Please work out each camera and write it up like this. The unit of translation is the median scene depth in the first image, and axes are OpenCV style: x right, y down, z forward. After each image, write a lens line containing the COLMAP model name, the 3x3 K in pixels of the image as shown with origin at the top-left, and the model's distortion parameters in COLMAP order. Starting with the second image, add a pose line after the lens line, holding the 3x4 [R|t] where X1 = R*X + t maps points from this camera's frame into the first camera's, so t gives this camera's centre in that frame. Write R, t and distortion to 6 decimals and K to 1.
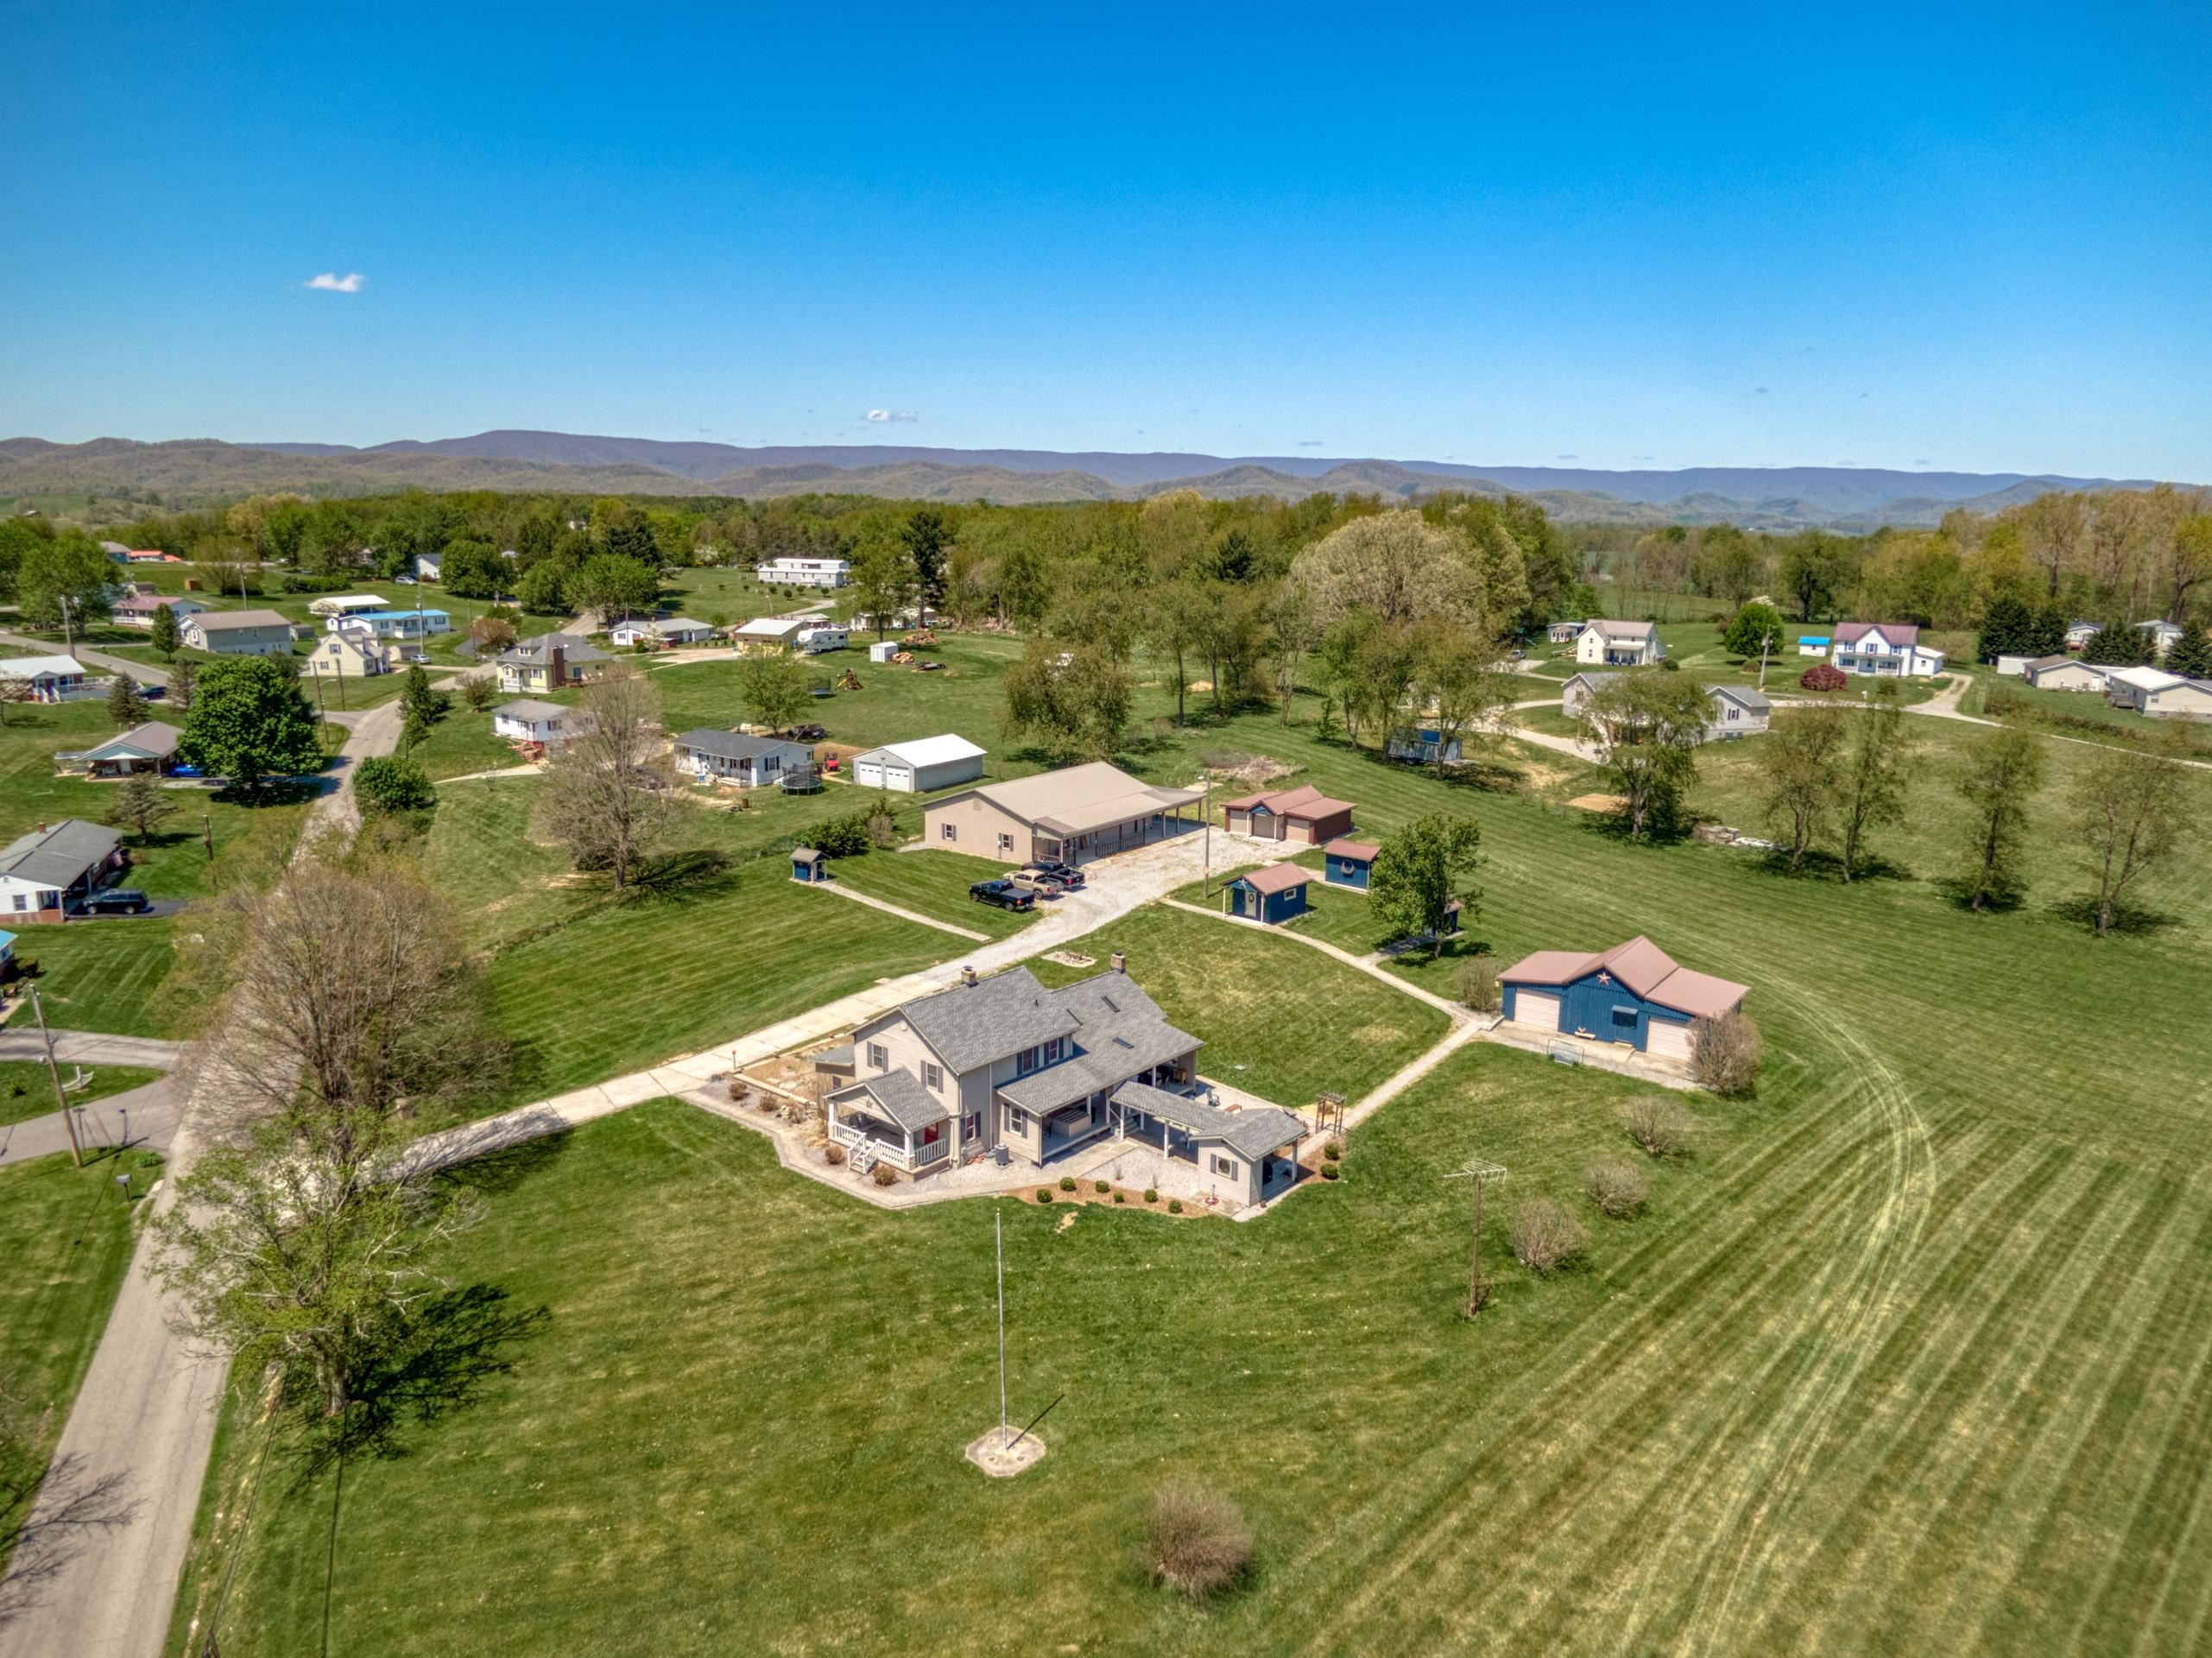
lens RADIAL K [[1514.5, 0, 1106.0], [0, 1514.5, 829.0], [0, 0, 1]] dist [0.028433, -0.085257]
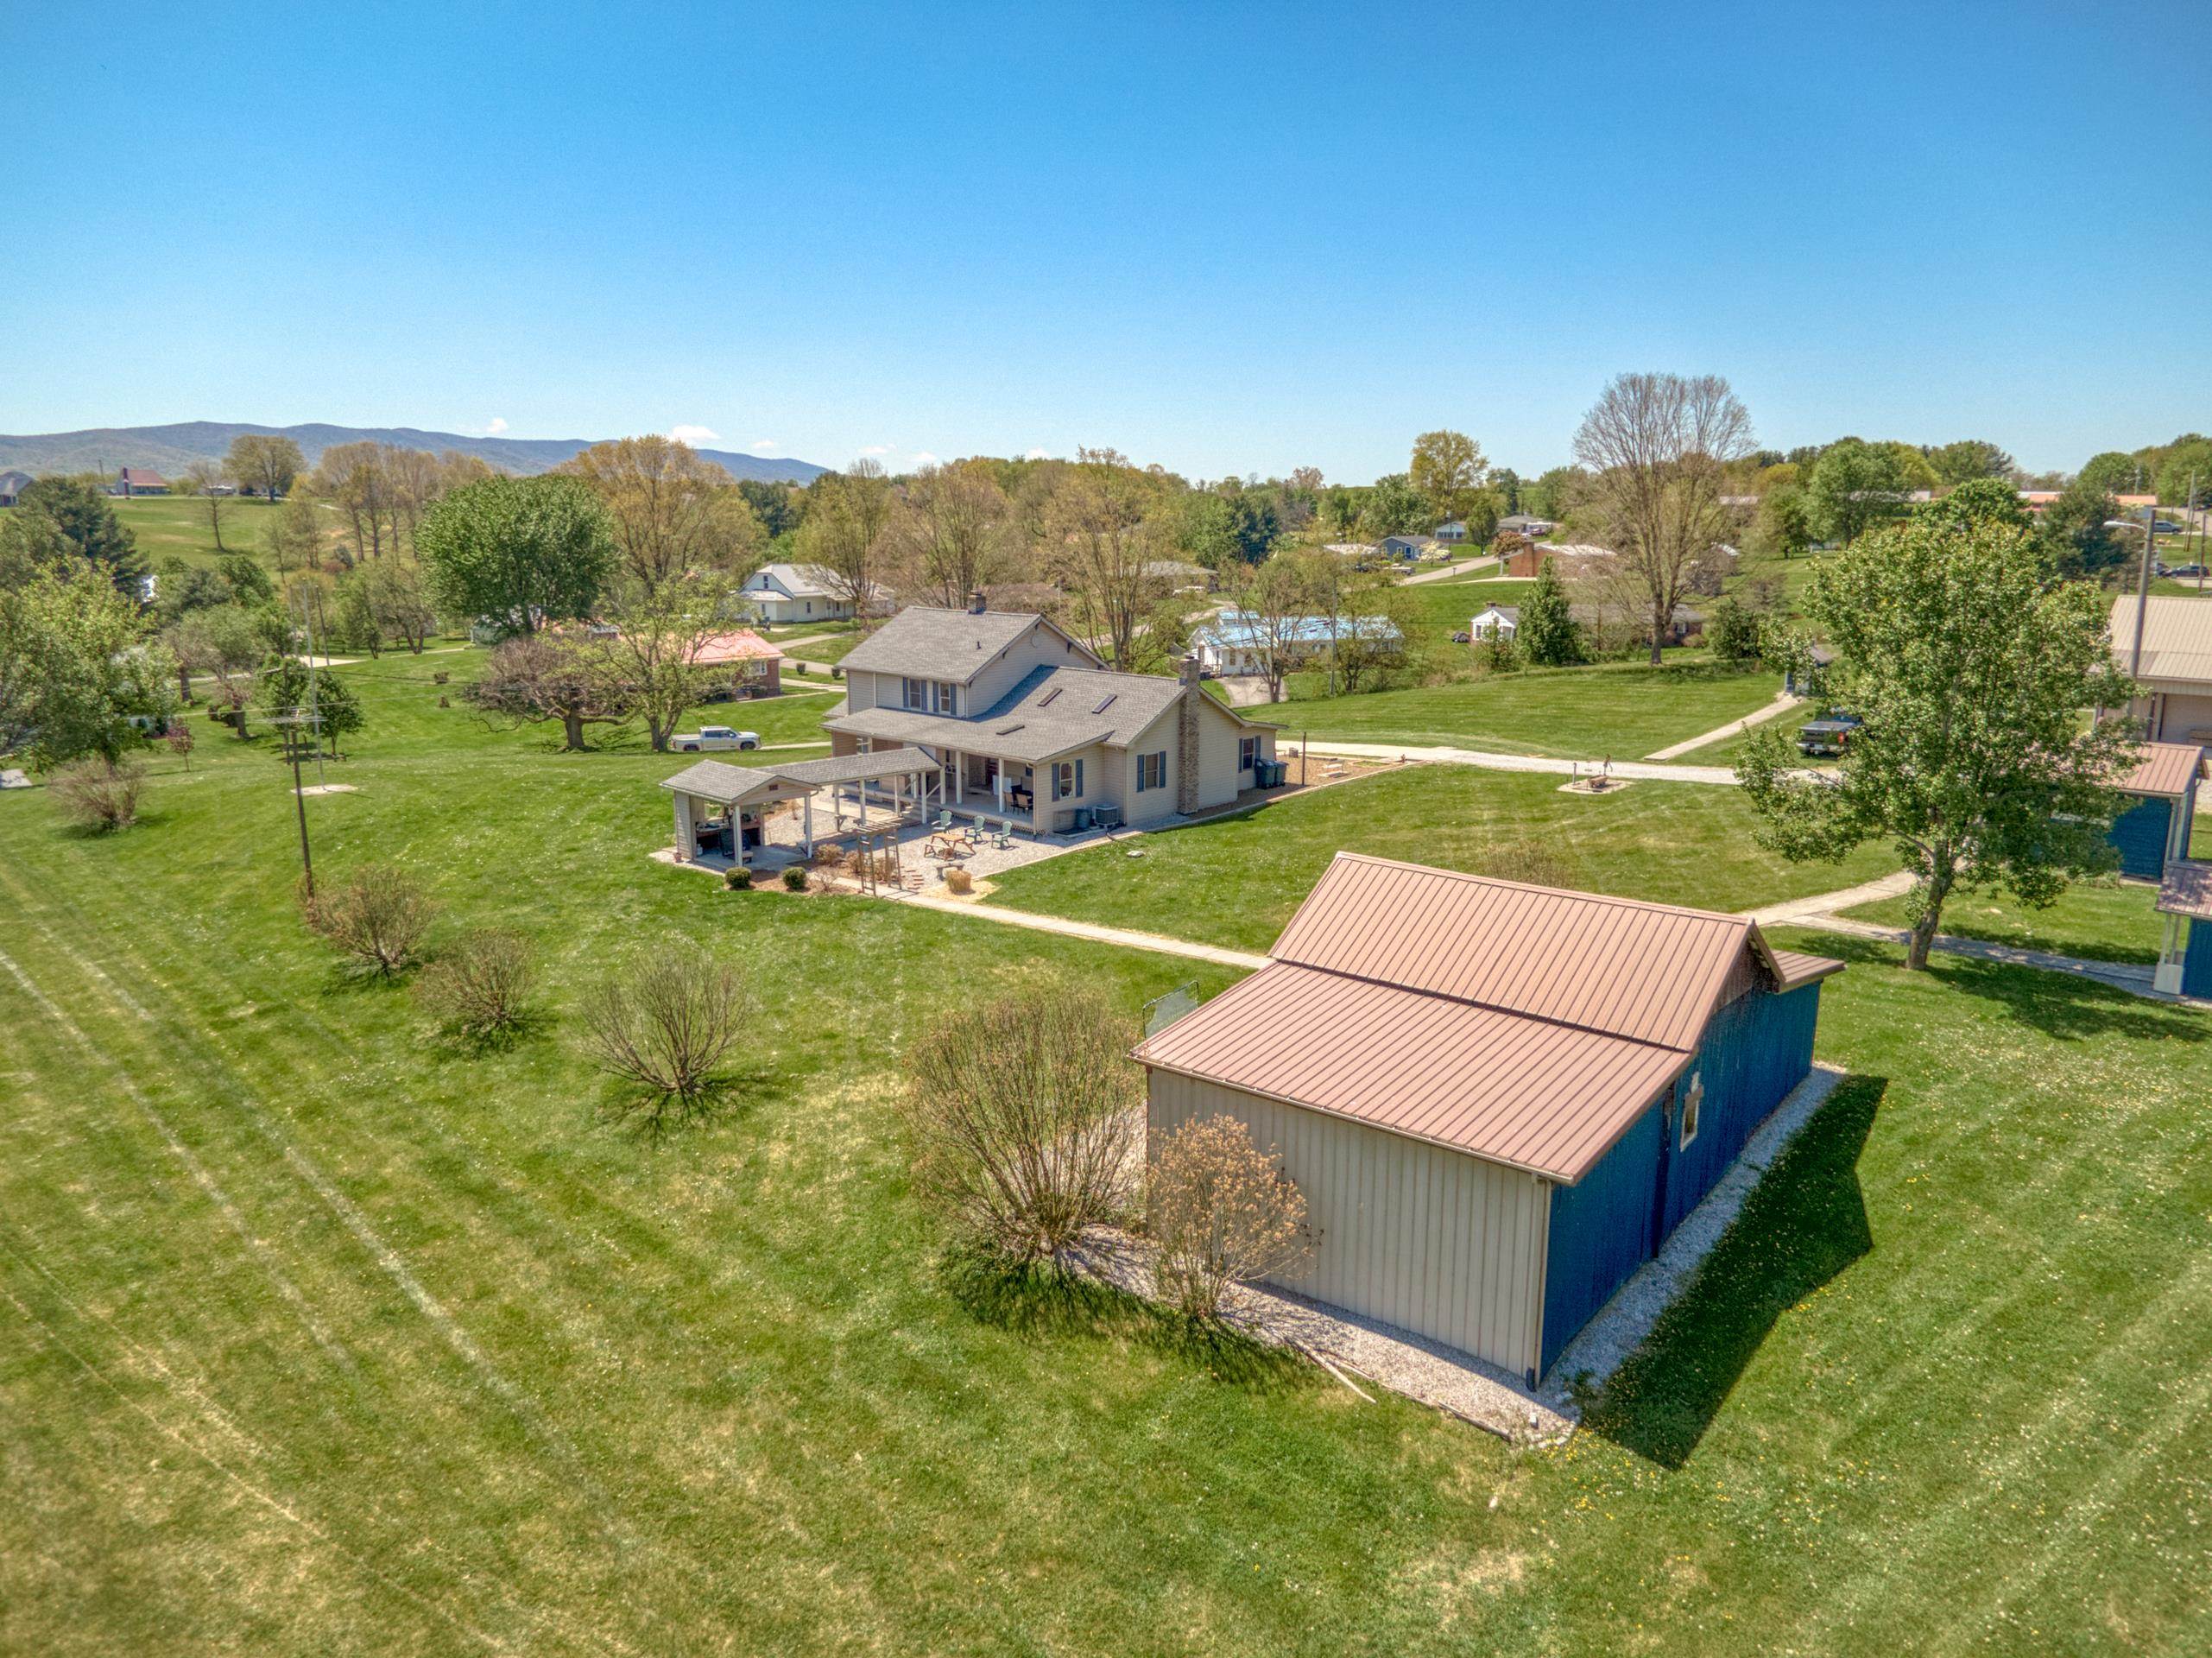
lens RADIAL K [[1508.8, 0, 1106.0], [0, 1508.8, 829.0], [0, 0, 1]] dist [0.046858, -0.111961]
pose [[-0.065100, 0.187809, -0.980046, 0.597550], [-0.210225, 0.957506, 0.197454, 0.028507], [0.975483, 0.218884, -0.022852, 0.885455]]
